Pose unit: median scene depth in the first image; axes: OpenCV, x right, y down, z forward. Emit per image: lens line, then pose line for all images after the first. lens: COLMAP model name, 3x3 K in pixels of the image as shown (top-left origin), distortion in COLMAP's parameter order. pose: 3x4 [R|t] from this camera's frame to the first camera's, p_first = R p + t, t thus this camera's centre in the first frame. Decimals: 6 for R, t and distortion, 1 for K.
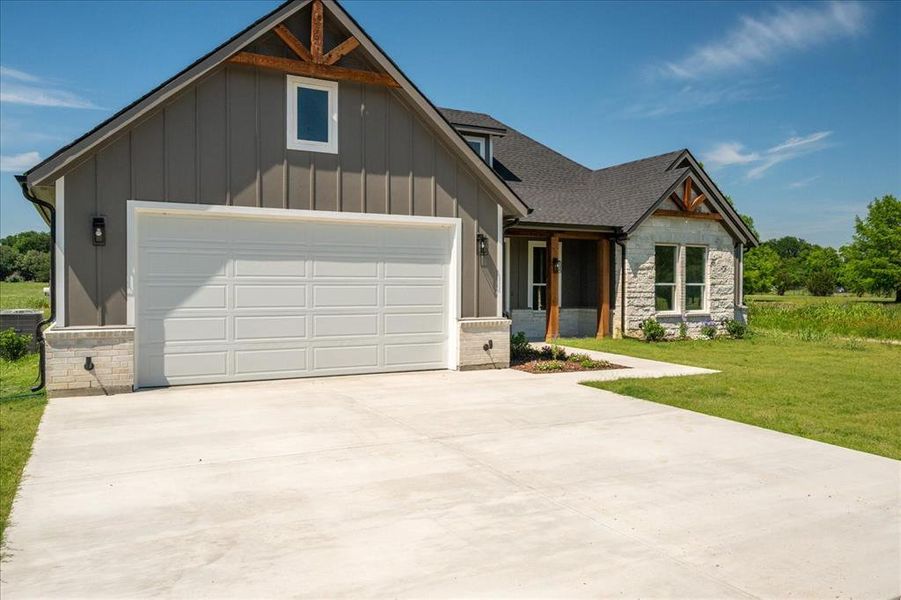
lens RADIAL K [[688.2, 0, 450.5], [0, 688.2, 300.0], [0, 0, 1]] dist [-0.037630, -0.002722]
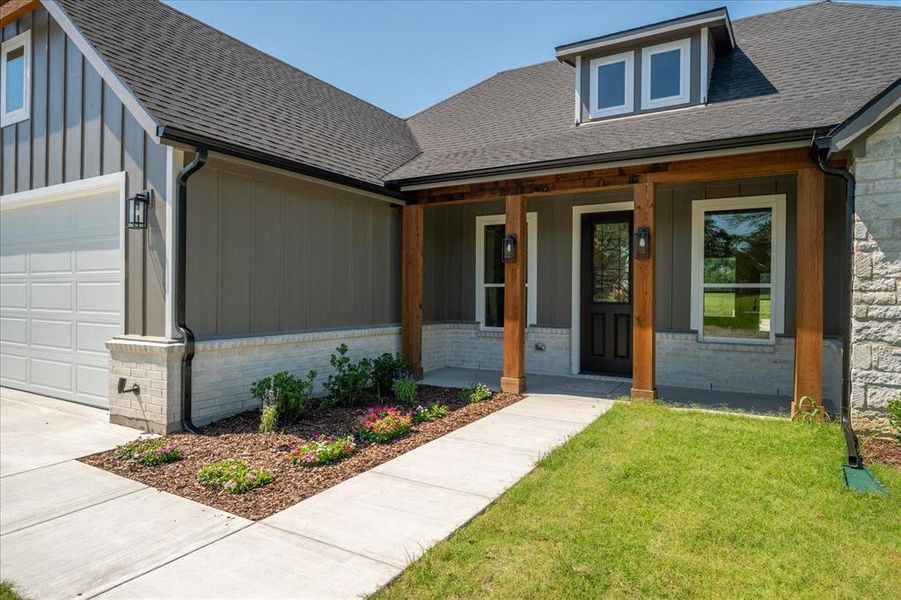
lens RADIAL K [[522.0, 0, 450.5], [0, 522.0, 300.0], [0, 0, 1]] dist [-0.002512, 0.000293]
pose [[0.526348, 0.014790, -0.850140, 0.376679], [-0.023674, 0.999716, 0.002736, -0.008495], [0.849940, 0.018686, 0.526549, 0.673231]]
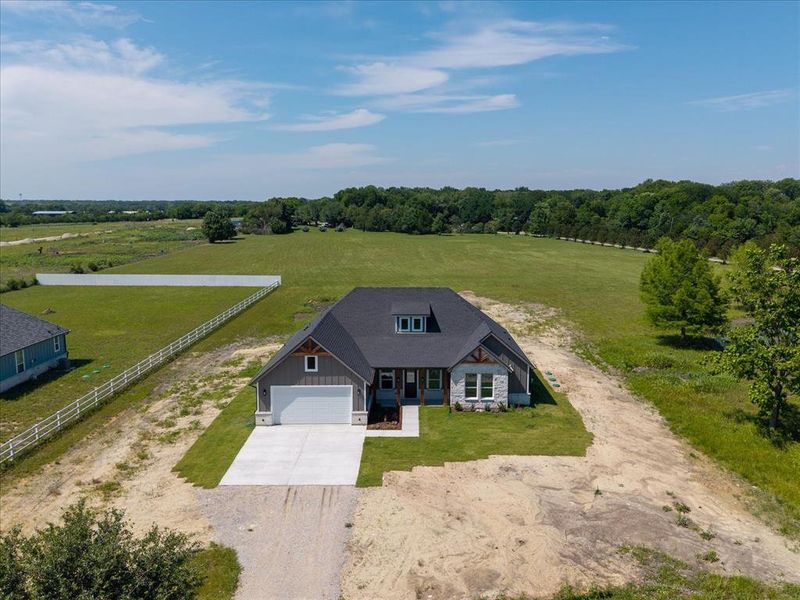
lens RADIAL K [[596.5, 0, 400.0], [0, 596.5, 300.0], [0, 0, 1]] dist [0.004745, 0.000399]
pose [[0.880882, 0.067404, -0.468513, 1.154596], [-0.006725, 0.991491, 0.130001, -0.668785], [0.473289, -0.111365, 0.873839, -1.104613]]
